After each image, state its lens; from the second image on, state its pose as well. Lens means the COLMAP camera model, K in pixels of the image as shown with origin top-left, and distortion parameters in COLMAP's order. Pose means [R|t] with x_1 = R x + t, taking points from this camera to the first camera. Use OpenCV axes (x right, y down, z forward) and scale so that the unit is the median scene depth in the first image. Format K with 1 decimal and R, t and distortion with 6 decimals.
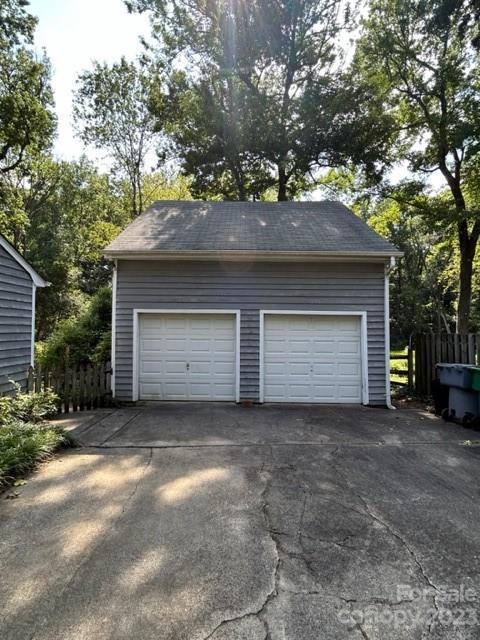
lens RADIAL K [[299.2, 0, 239.5], [0, 299.2, 320.4], [0, 0, 1]] dist [0.005927, 0.000527]
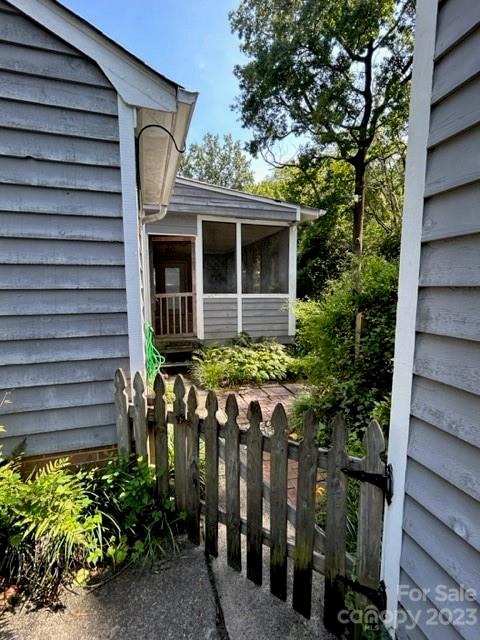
lens RADIAL K [[299.2, 0, 240.7], [0, 299.2, 324.5], [0, 0, 1]] dist [0.005927, 0.000527]
pose [[0.261999, 0.109913, -0.958789, -0.507531], [0.036635, 0.991644, 0.123690, 0.099527], [0.964373, -0.067532, 0.255783, 1.513109]]
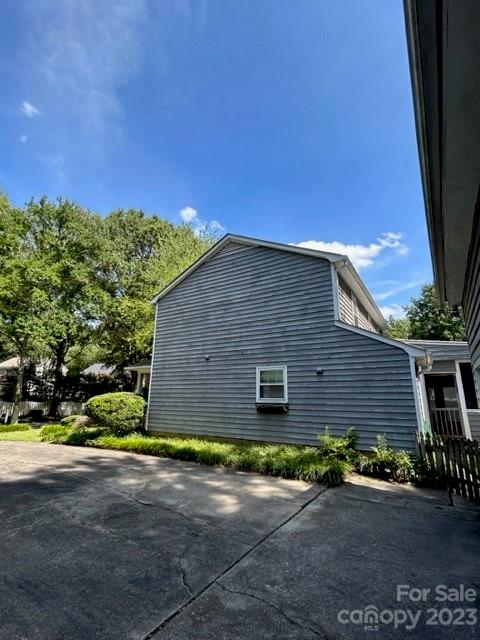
lens RADIAL K [[299.2, 0, 241.9], [0, 299.2, 321.6], [0, 0, 1]] dist [0.005927, 0.000527]
pose [[-0.556247, -0.218384, -0.801809, 0.942381], [0.012415, 0.962561, -0.270780, 0.083733], [0.830924, -0.160575, -0.532711, 1.625031]]
